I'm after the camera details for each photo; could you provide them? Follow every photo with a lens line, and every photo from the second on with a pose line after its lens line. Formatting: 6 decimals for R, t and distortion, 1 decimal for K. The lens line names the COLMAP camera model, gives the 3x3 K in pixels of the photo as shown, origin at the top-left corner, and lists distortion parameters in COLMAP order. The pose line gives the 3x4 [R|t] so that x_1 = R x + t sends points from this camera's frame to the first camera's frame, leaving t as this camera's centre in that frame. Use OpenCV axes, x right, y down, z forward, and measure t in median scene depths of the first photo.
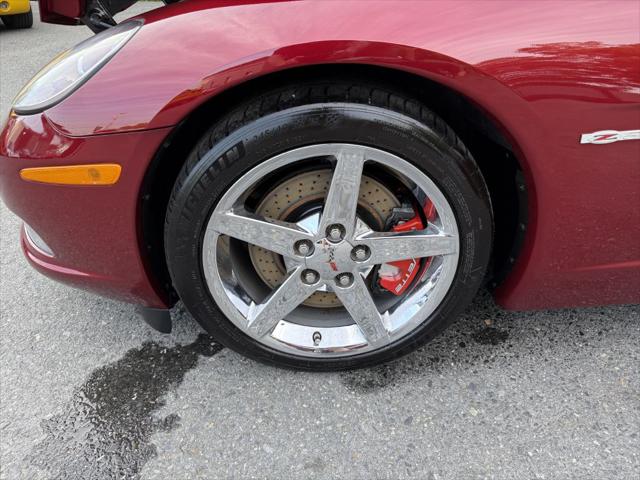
lens RADIAL K [[453.4, 0, 316.3], [0, 453.4, 239.5], [0, 0, 1]] dist [0.058528, -0.076008]
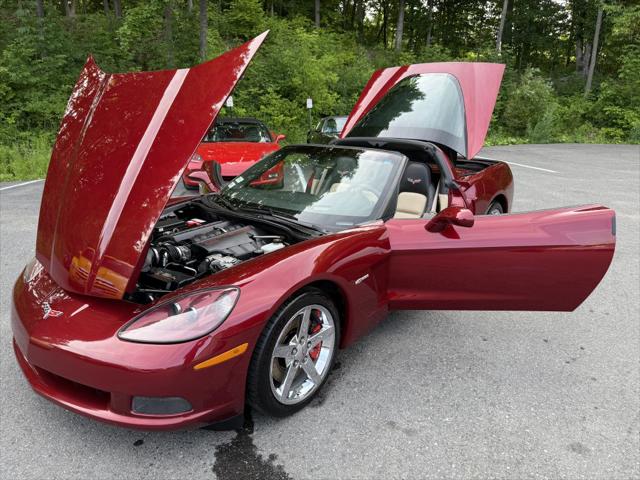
lens RADIAL K [[453.4, 0, 316.3], [0, 453.4, 239.5], [0, 0, 1]] dist [0.058528, -0.076008]
pose [[0.656480, -0.197988, 0.727897, -1.569621], [0.390898, 0.914564, -0.103784, -0.225221], [-0.645161, 0.352666, 0.677787, -0.936056]]
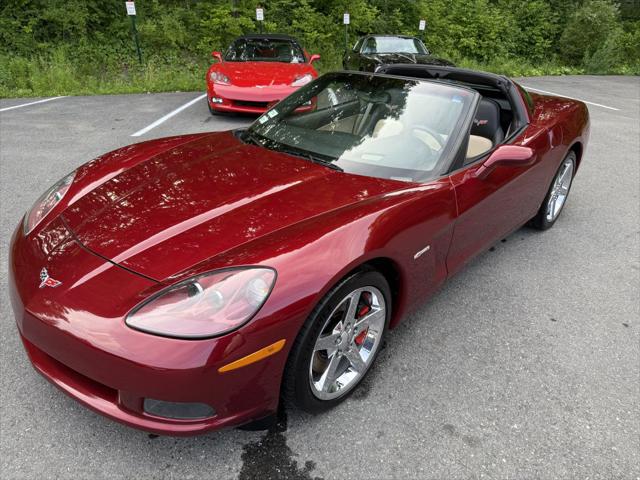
lens RADIAL K [[456.5, 0, 321.0], [0, 456.5, 239.1], [0, 0, 1]] dist [0.006543, -0.013688]
pose [[0.697590, -0.277279, 0.660669, -1.257184], [0.345321, 0.938034, 0.029068, -0.476863], [-0.627790, 0.207865, 0.750114, -0.559523]]
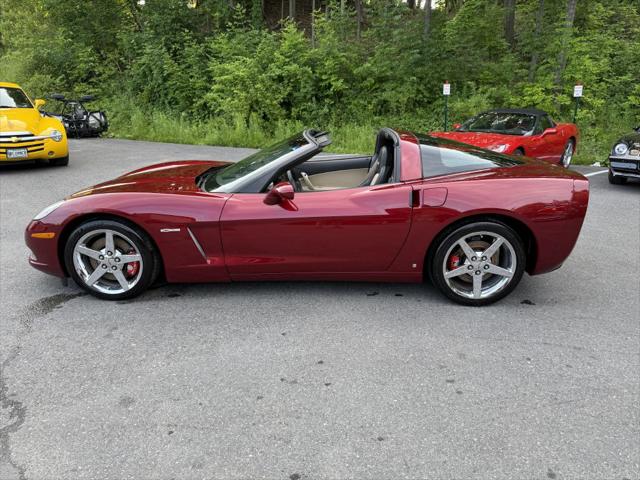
lens RADIAL K [[451.4, 0, 320.0], [0, 451.4, 240.0], [0, 0, 1]] dist [0.062707, -0.090697]
pose [[0.998638, 0.033722, -0.039810, 1.819586], [-0.042443, 0.968844, -0.244007, 0.683281], [0.030341, 0.245364, 0.968956, -2.482379]]
